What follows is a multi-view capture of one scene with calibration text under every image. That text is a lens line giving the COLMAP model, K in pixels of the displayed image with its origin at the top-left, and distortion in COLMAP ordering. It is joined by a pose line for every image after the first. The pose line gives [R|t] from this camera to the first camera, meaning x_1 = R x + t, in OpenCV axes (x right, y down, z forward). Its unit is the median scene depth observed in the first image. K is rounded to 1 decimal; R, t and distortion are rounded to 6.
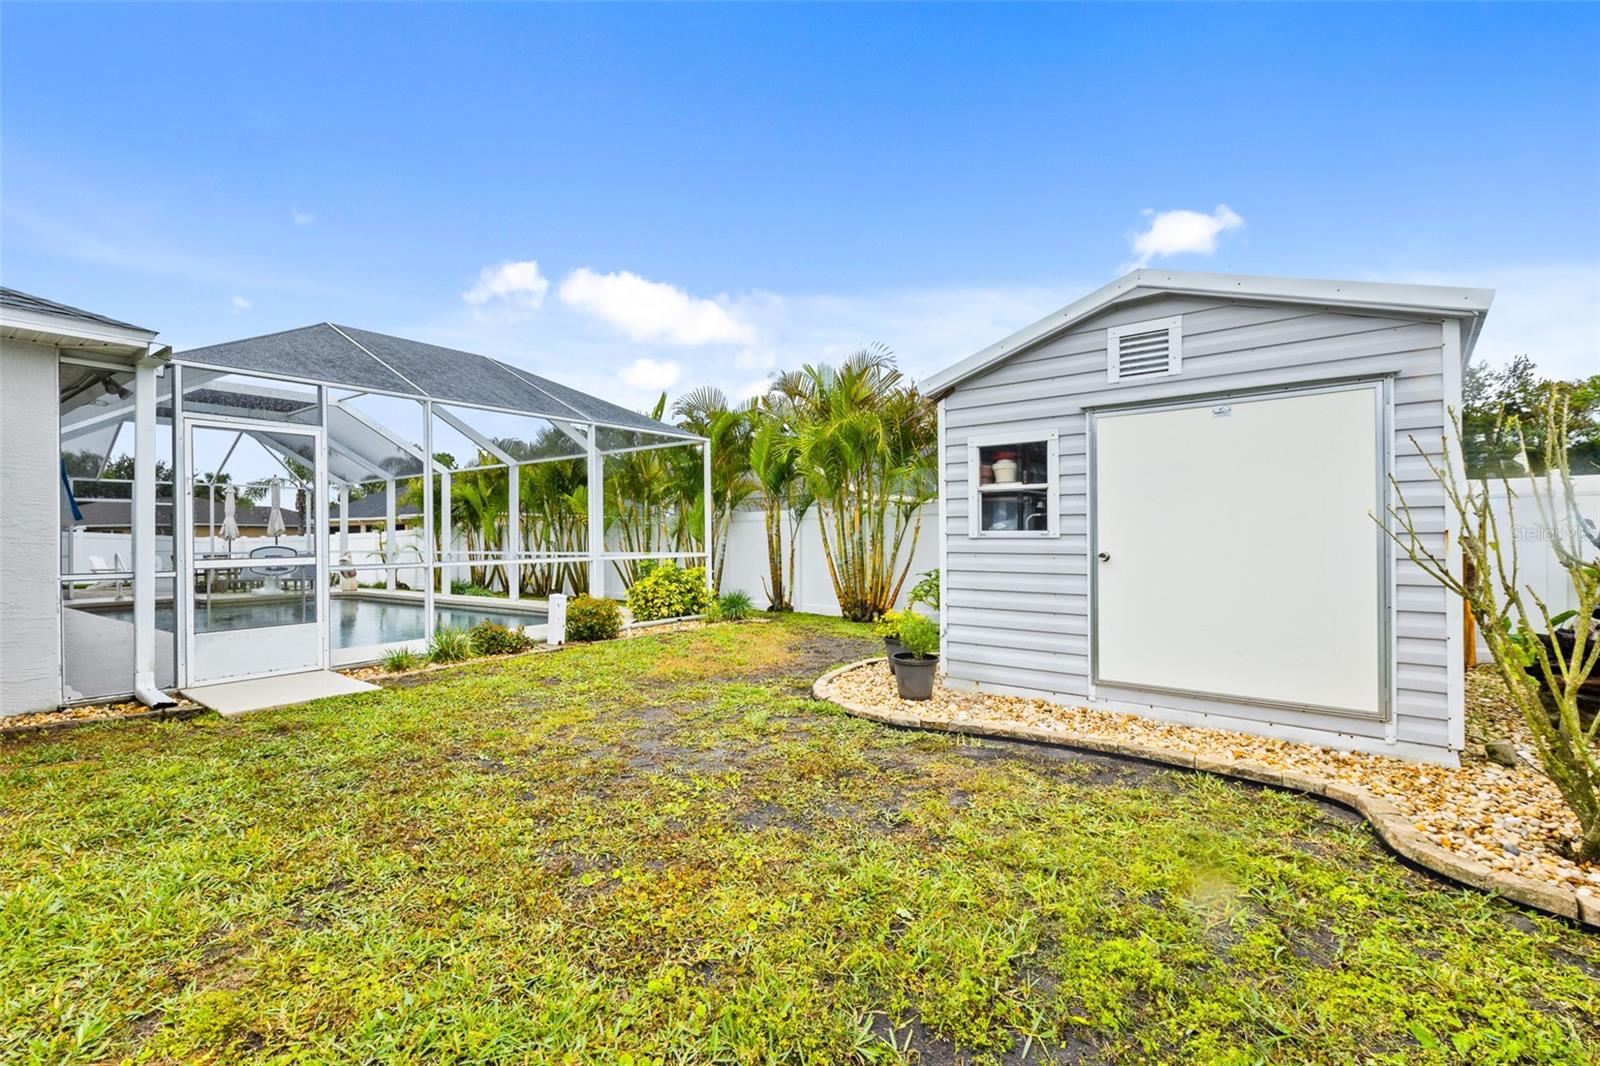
lens RADIAL K [[731.2, 0, 800.0], [0, 731.2, 533.0], [0, 0, 1]] dist [-0.000201, -0.000364]
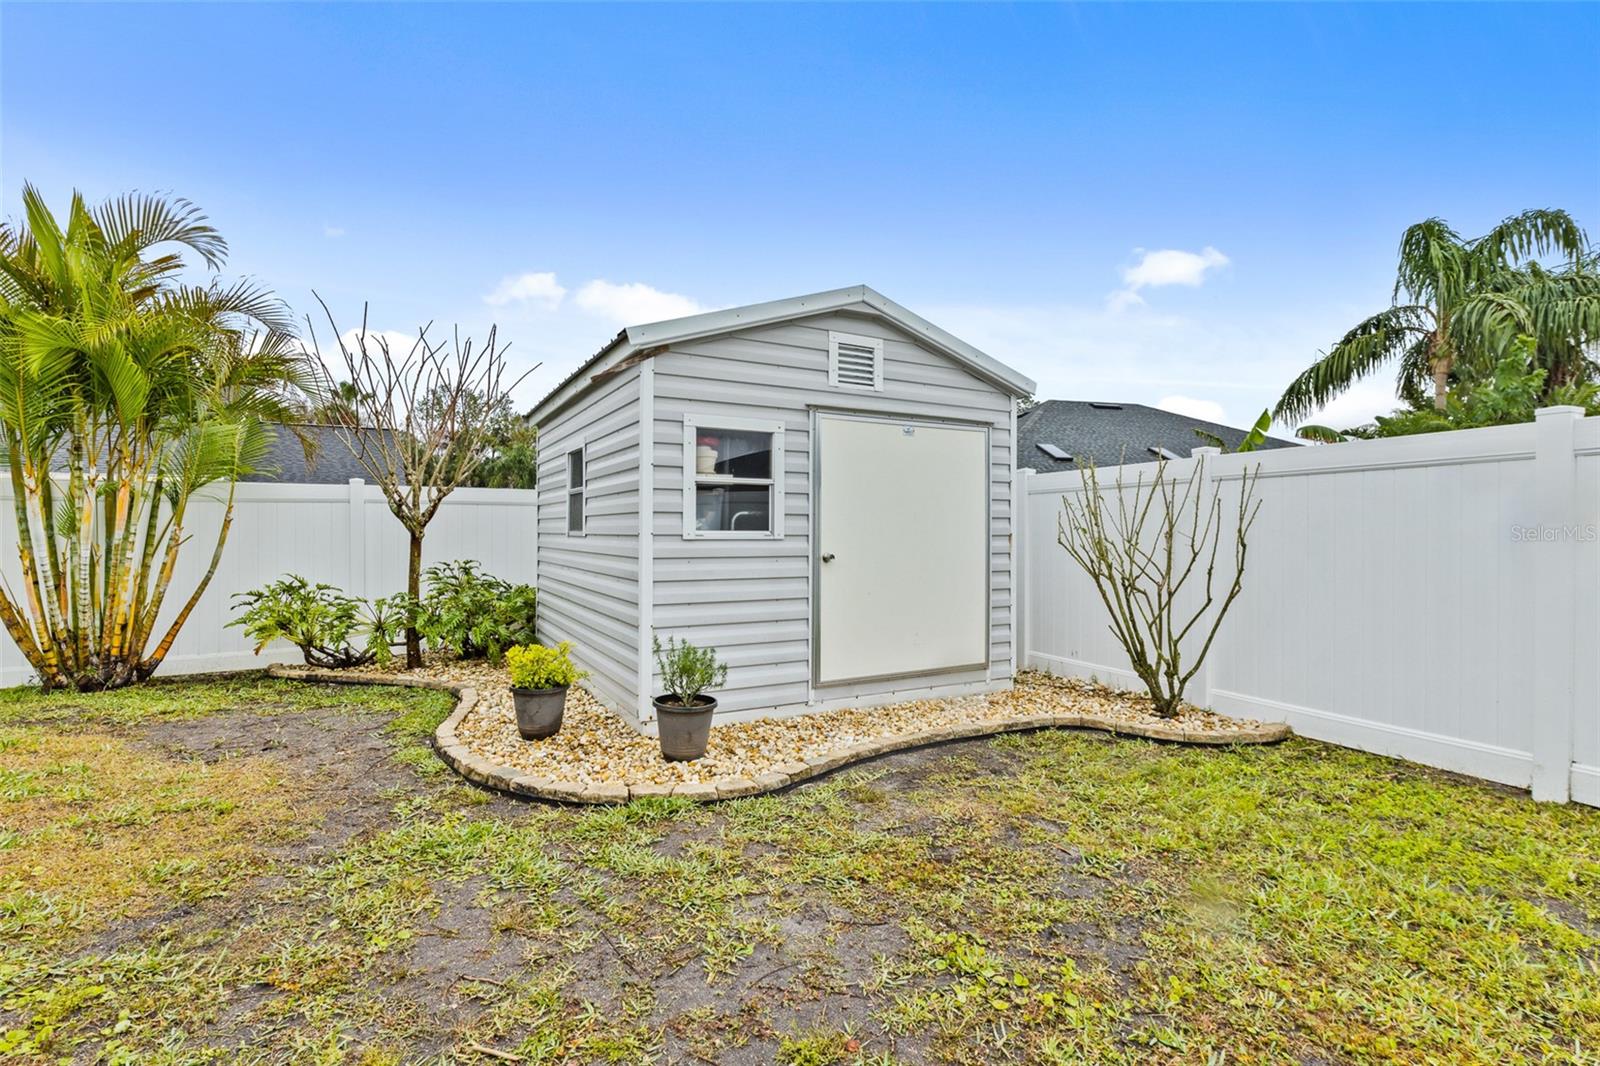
lens RADIAL K [[737.1, 0, 800.0], [0, 737.1, 533.0], [0, 0, 1]] dist [-0.022925, -0.000086]
pose [[0.341147, 0.001826, 0.940008, -0.534118], [-0.007739, 0.999970, 0.000866, -0.002592], [-0.939978, -0.007570, 0.341151, 0.681357]]
